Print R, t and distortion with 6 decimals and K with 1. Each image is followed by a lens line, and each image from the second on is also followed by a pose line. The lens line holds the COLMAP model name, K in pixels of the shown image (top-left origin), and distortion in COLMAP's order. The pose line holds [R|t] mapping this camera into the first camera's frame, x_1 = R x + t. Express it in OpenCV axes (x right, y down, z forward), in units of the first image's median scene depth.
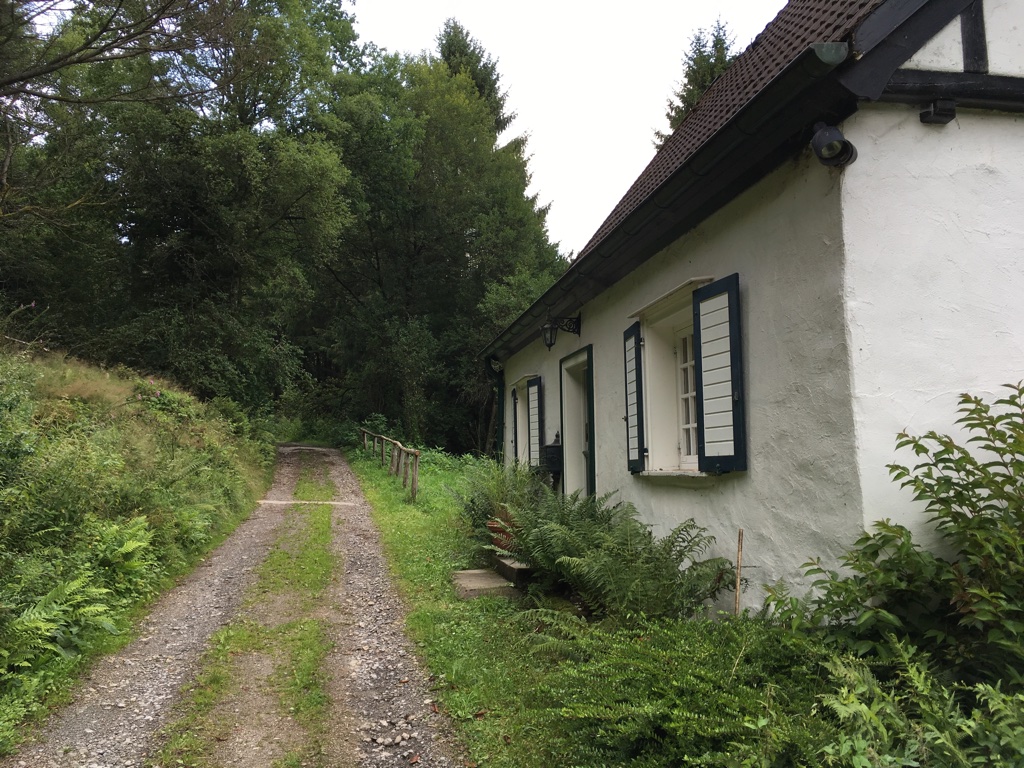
lens RADIAL K [[864.1, 0, 512.0], [0, 864.1, 384.0], [0, 0, 1]] dist [0.029936, -0.012826]
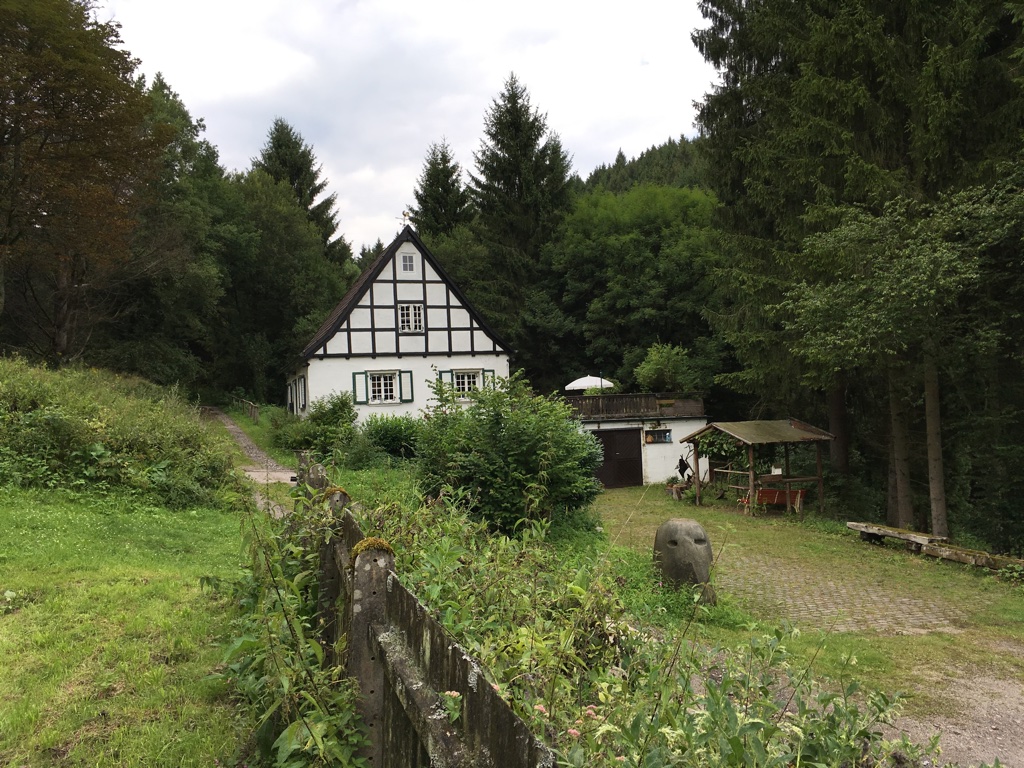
lens RADIAL K [[864.1, 0, 512.0], [0, 864.1, 384.0], [0, 0, 1]] dist [0.029936, -0.012826]
pose [[0.987474, -0.025206, 0.155758, 0.126488], [0.016406, 0.998209, 0.057527, -0.066281], [-0.156929, -0.054251, 0.986119, -0.882399]]
